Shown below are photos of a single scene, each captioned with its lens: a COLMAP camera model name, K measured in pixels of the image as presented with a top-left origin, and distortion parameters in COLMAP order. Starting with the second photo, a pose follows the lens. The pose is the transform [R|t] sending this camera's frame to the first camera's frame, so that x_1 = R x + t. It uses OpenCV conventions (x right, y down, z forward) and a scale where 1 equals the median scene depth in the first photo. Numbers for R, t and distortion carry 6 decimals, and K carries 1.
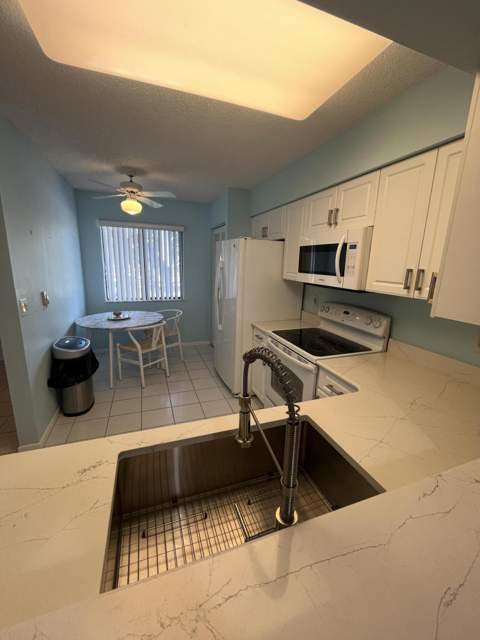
lens RADIAL K [[257.7, 0, 240.0], [0, 257.7, 320.0], [0, 0, 1]] dist [-0.001121, -0.000134]
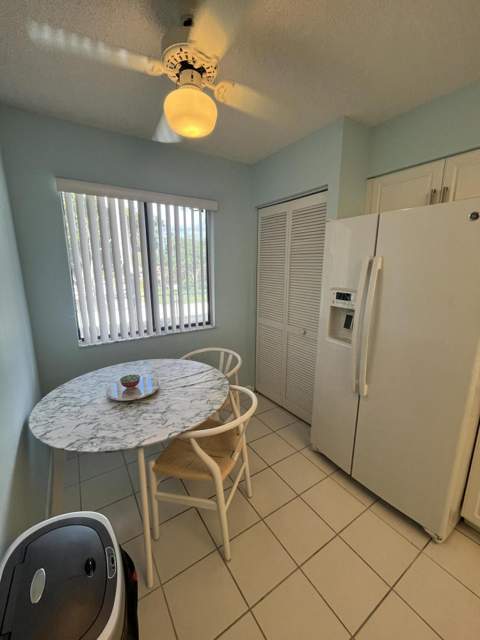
lens RADIAL K [[257.7, 0, 240.0], [0, 257.7, 320.0], [0, 0, 1]] dist [-0.001121, -0.000134]
pose [[0.971322, -0.079483, 0.224091, -0.406953], [0.080455, 0.996747, 0.004804, -0.126512], [-0.223744, 0.013363, 0.974556, 0.556932]]
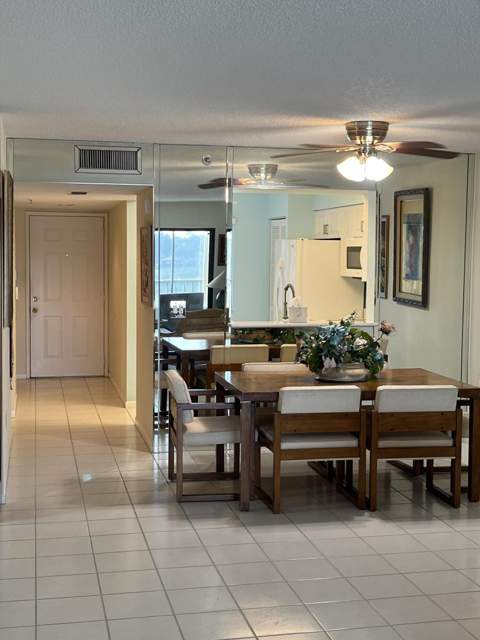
lens RADIAL K [[900.3, 0, 240.0], [0, 900.3, 320.0], [0, 0, 1]] dist [0.003362, 0.000669]
pose [[0.991996, -0.017110, -0.125104, 0.182823], [-0.002687, 0.987692, -0.156388, 0.491799], [0.126240, 0.155473, 0.979741, -2.162923]]
